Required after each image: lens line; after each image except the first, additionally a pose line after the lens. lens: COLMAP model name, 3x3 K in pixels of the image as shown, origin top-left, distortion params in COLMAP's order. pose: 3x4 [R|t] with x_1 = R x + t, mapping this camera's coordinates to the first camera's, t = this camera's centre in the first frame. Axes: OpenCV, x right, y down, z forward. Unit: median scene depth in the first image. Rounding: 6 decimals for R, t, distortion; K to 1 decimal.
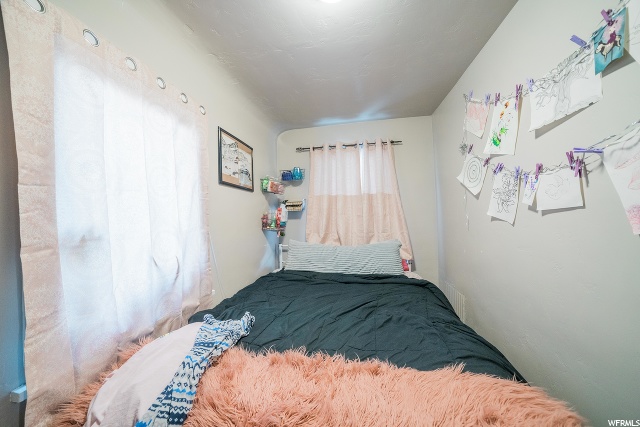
lens RADIAL K [[220.7, 0, 316.1], [0, 220.7, 214.9], [0, 0, 1]] dist [-0.015829, 0.000241]
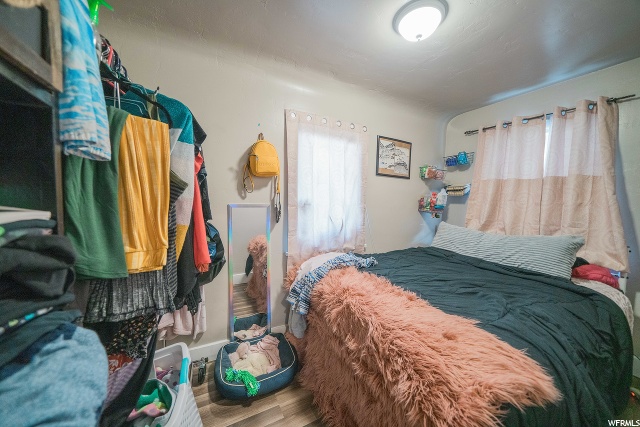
lens RADIAL K [[220.7, 0, 322.0], [0, 220.7, 212.8], [0, 0, 1]] dist [-0.015829, 0.000241]
pose [[0.637545, 0.086710, -0.765518, 0.366178], [-0.034702, 0.995870, 0.083901, -0.002389], [0.769632, -0.026926, 0.637920, -0.170235]]
